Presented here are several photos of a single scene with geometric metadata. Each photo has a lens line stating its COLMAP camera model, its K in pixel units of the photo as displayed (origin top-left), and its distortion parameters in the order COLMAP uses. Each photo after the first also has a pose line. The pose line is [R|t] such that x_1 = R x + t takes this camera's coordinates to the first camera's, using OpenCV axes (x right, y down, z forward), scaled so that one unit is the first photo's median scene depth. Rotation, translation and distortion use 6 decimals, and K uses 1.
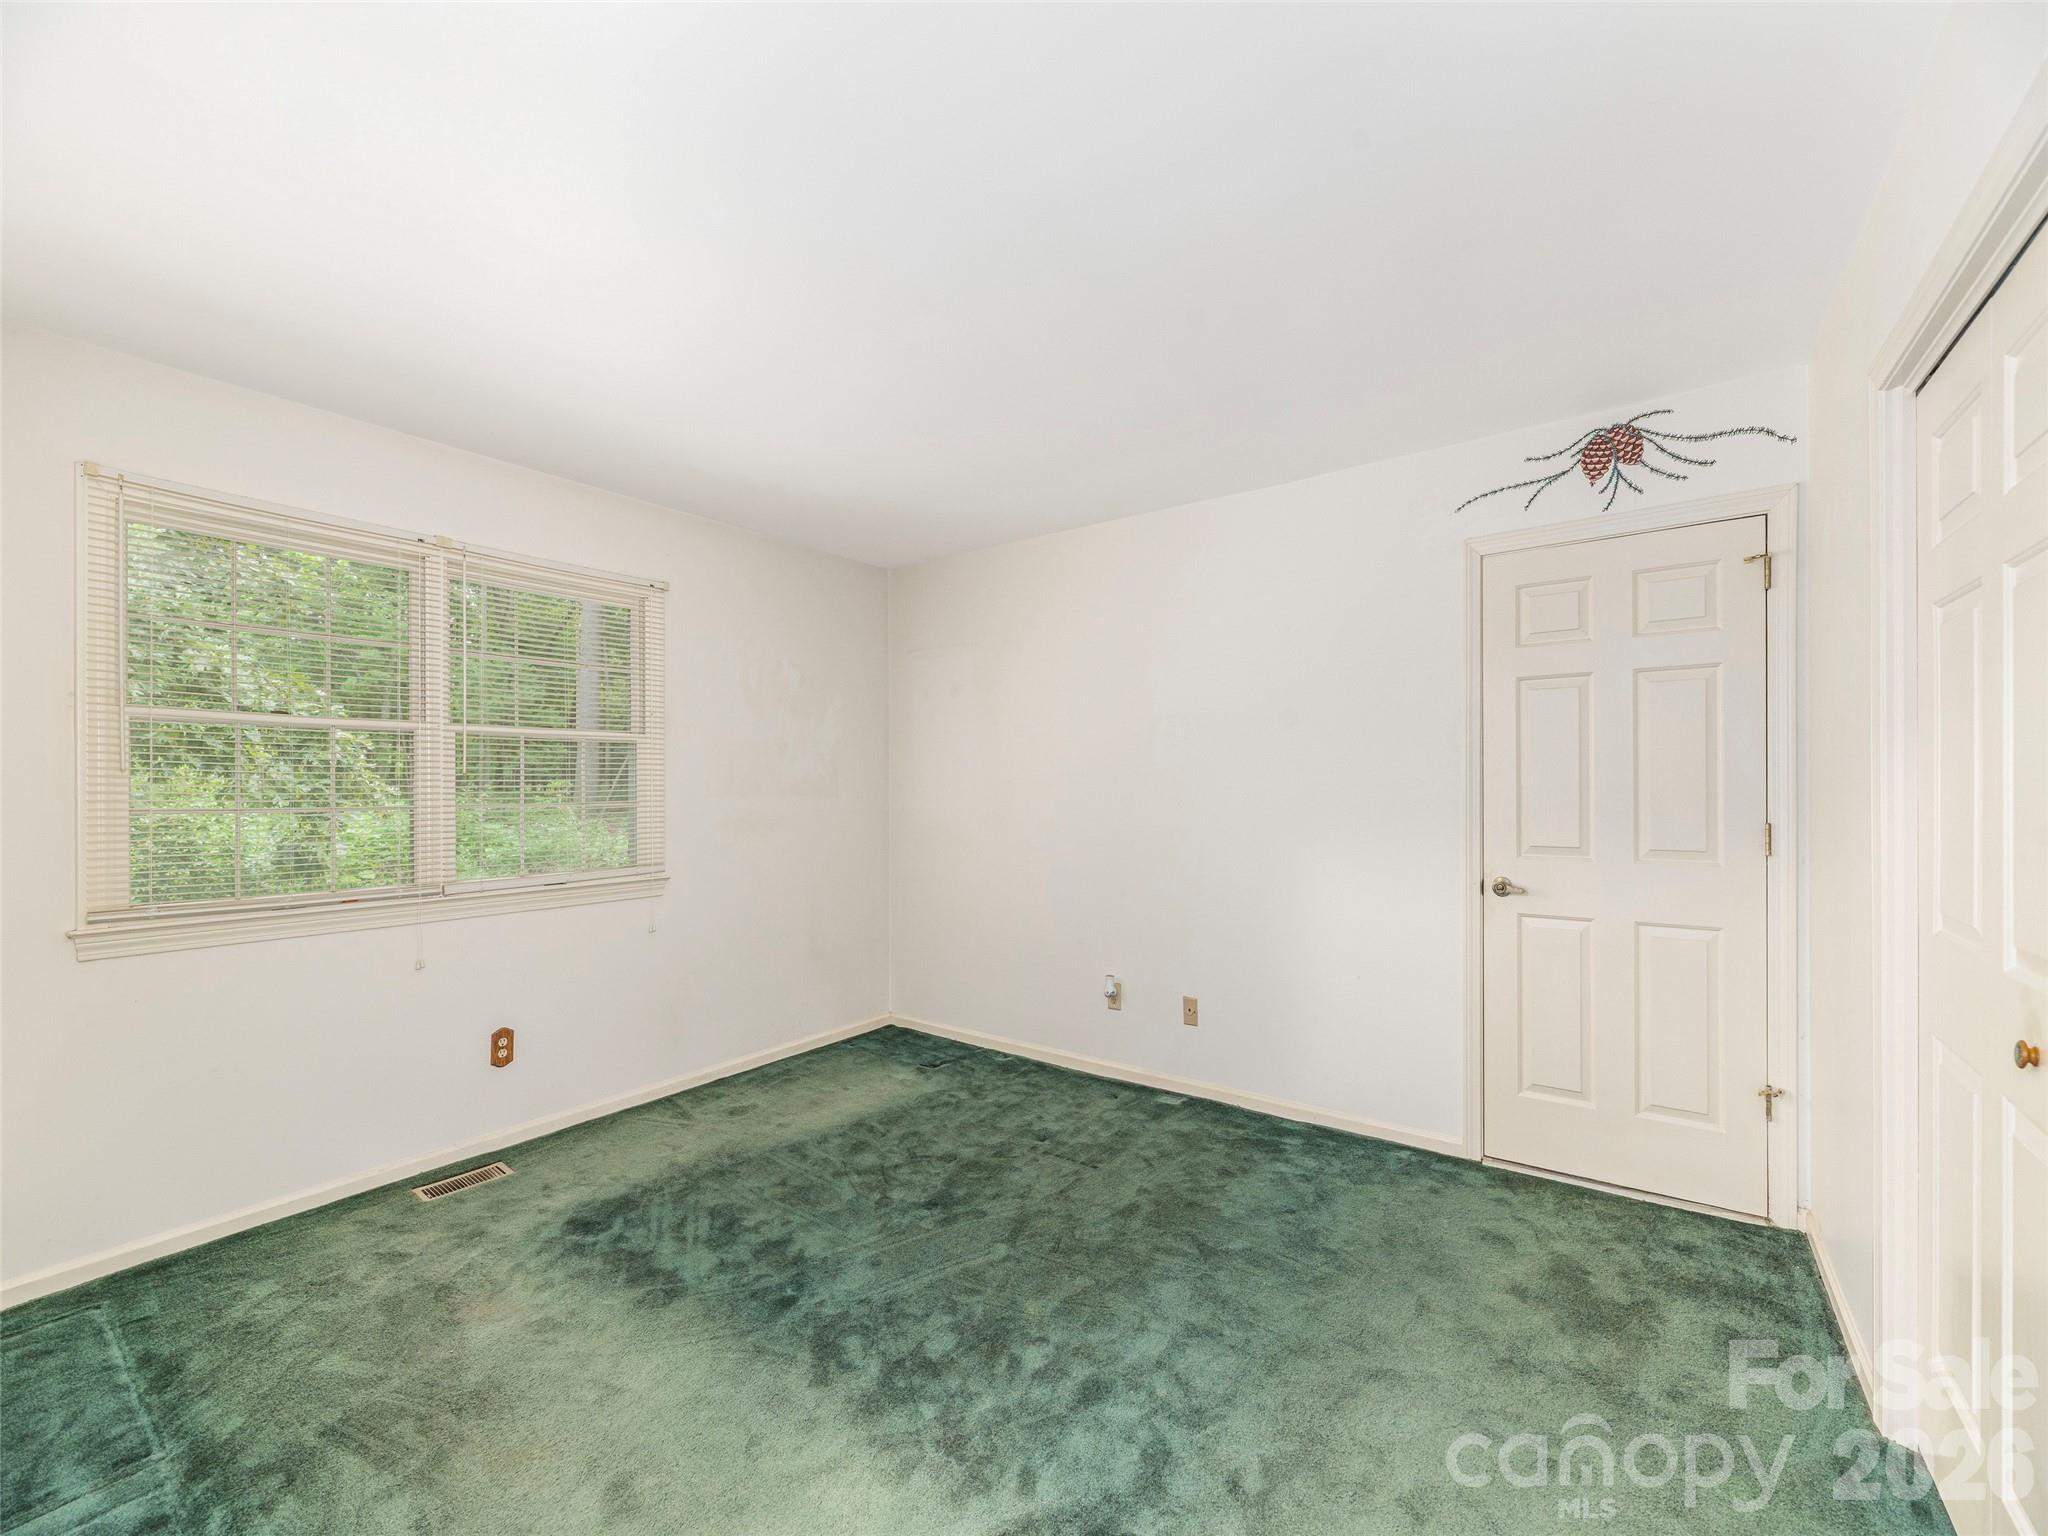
lens RADIAL K [[831.1, 0, 1027.1], [0, 831.1, 788.4], [0, 0, 1]] dist [-0.001409, -0.000064]
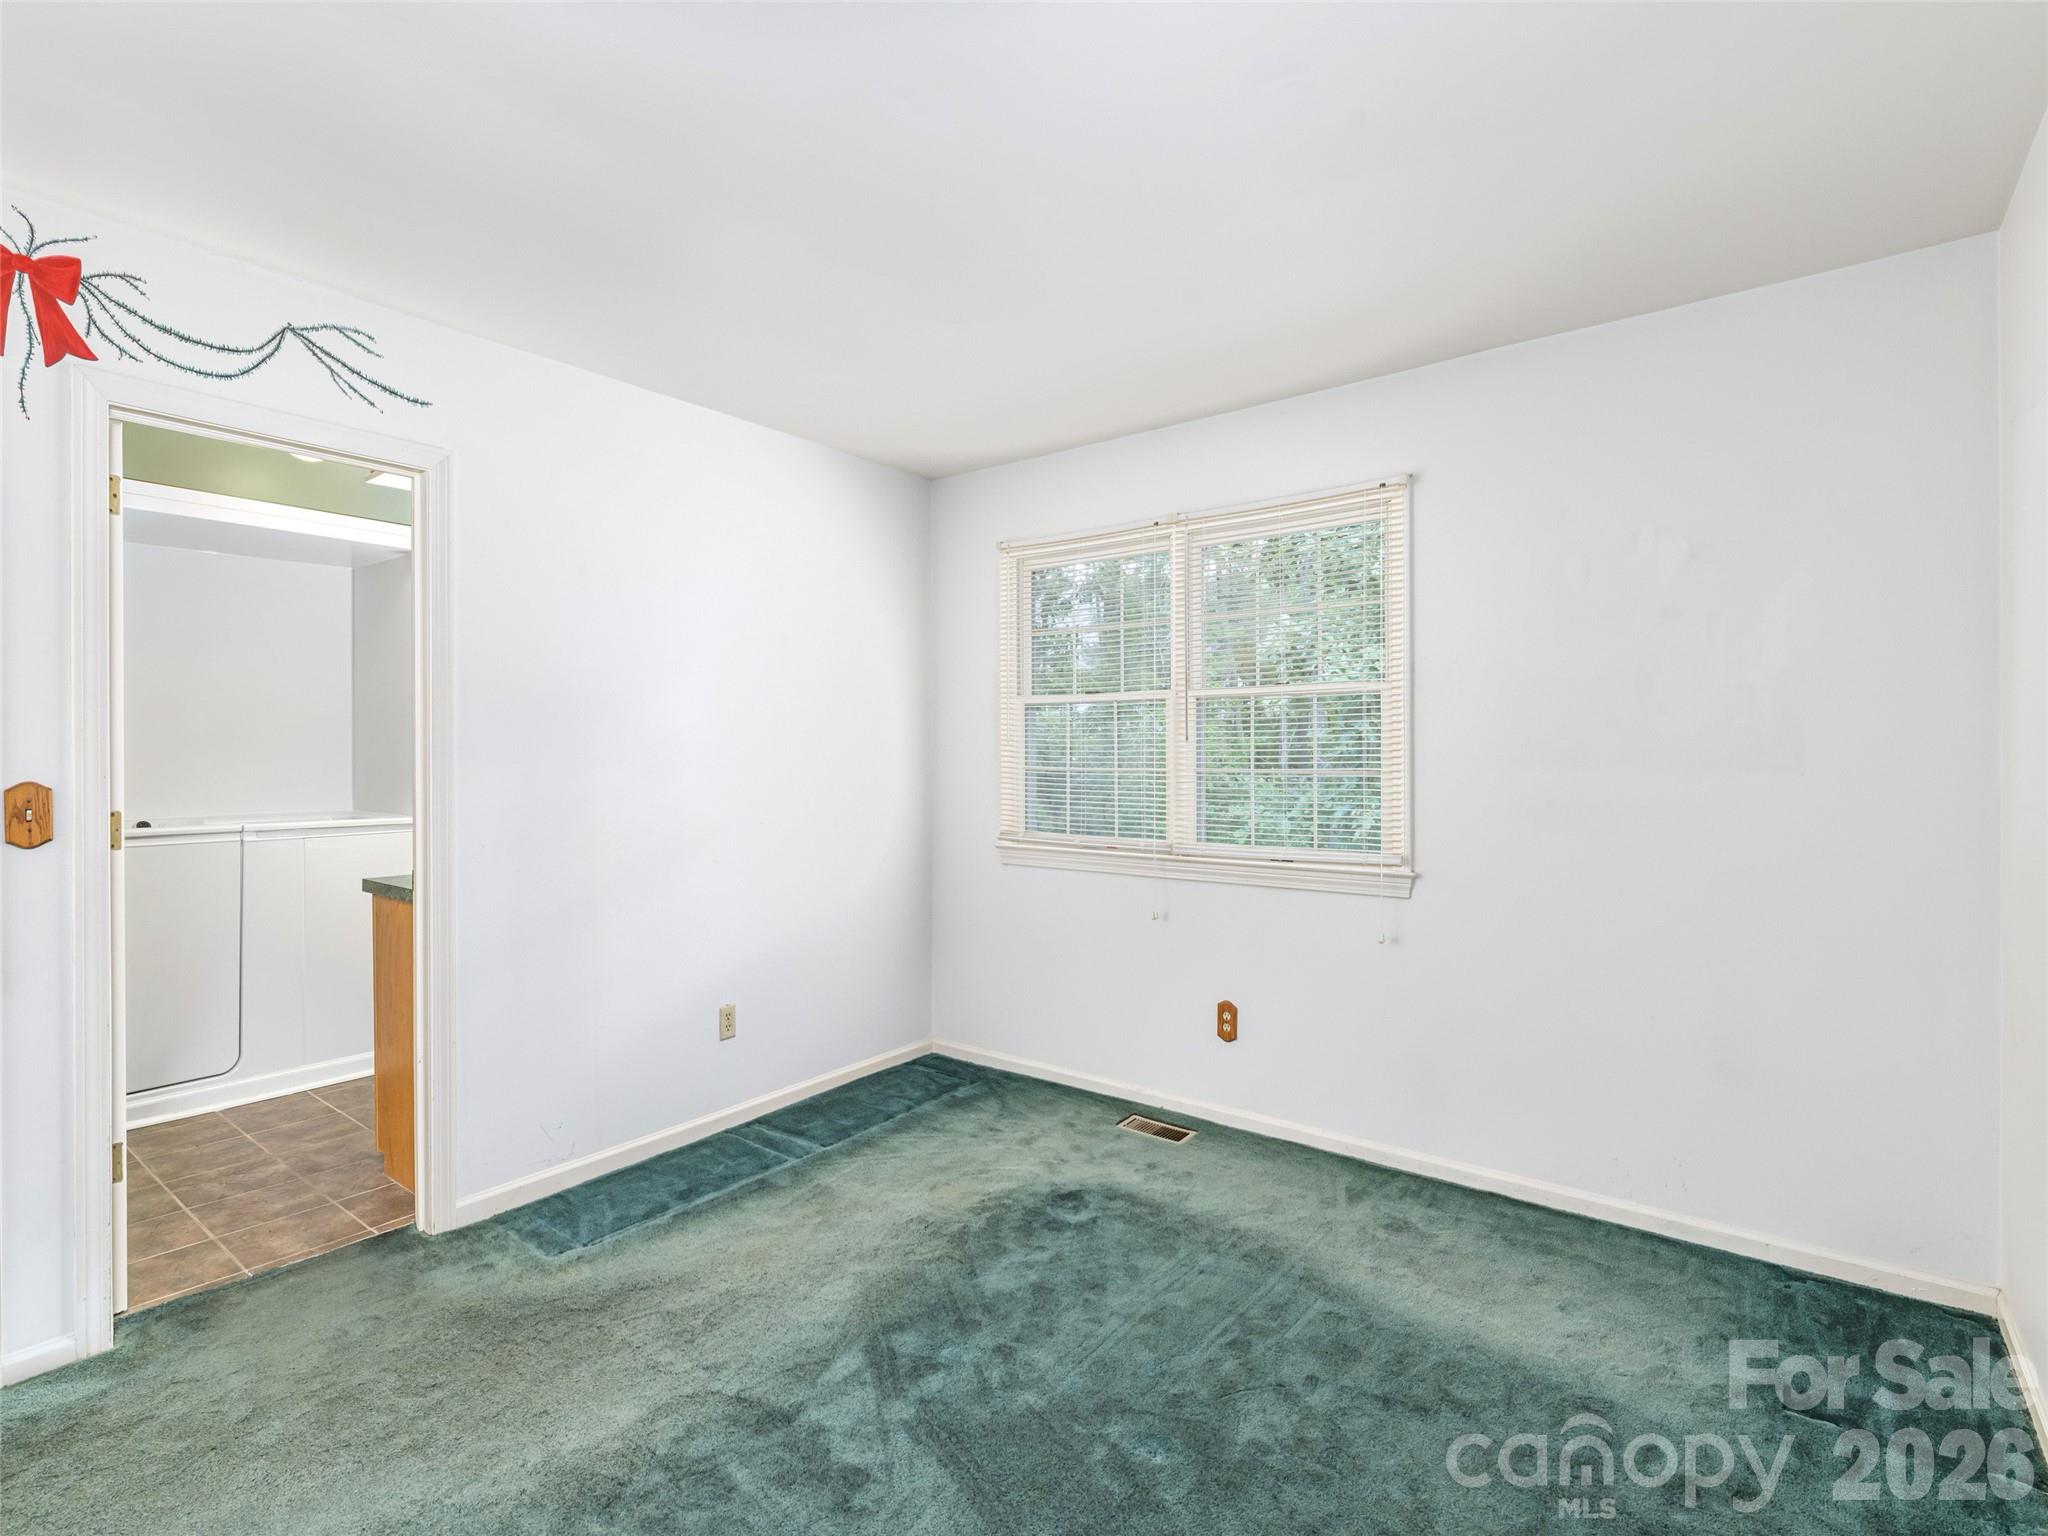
lens RADIAL K [[1000.1, 0, 1026.5], [0, 1000.1, 749.8], [0, 0, 1]] dist [0.002964, 0.000015]
pose [[-0.026358, 0.011797, -0.999583, 0.513086], [0.007751, 0.999903, 0.011596, -0.019080], [0.999623, -0.007442, -0.026447, 0.768139]]
